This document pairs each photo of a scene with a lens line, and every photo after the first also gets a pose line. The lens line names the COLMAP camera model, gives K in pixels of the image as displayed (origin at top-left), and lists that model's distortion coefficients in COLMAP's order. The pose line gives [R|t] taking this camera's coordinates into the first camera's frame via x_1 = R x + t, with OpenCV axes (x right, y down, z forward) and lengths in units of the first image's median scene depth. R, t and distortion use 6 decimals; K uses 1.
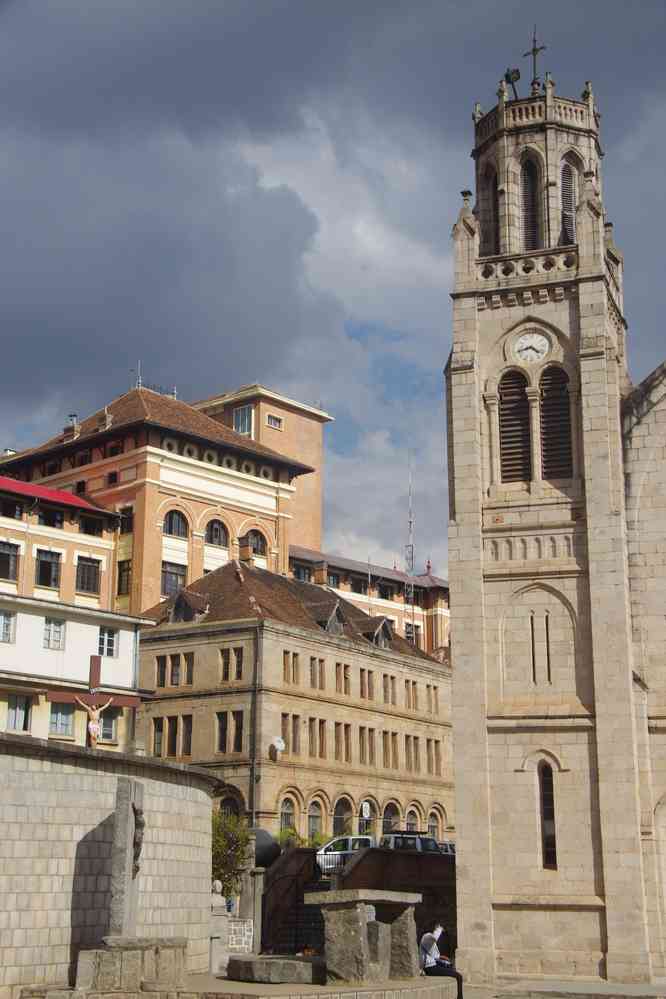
lens RADIAL K [[1495.7, 0, 333.6], [0, 1495.7, 505.4], [0, 0, 1]] dist [0.108034, 0.000000]
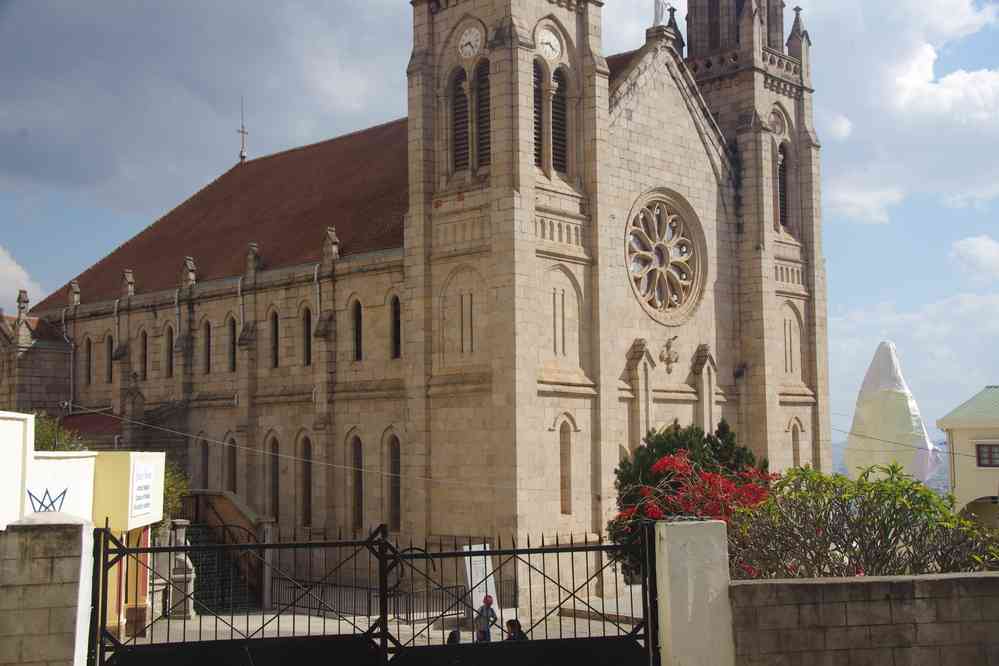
lens RADIAL K [[1241.2, 0, 501.4], [0, 1241.2, 330.6], [0, 0, 1]] dist [0.026627, 0.000000]
pose [[0.397766, 0.078349, 0.914136, -0.680891], [-0.216385, 0.976252, 0.010482, 0.094400], [-0.891605, -0.201975, 0.405273, 0.619383]]
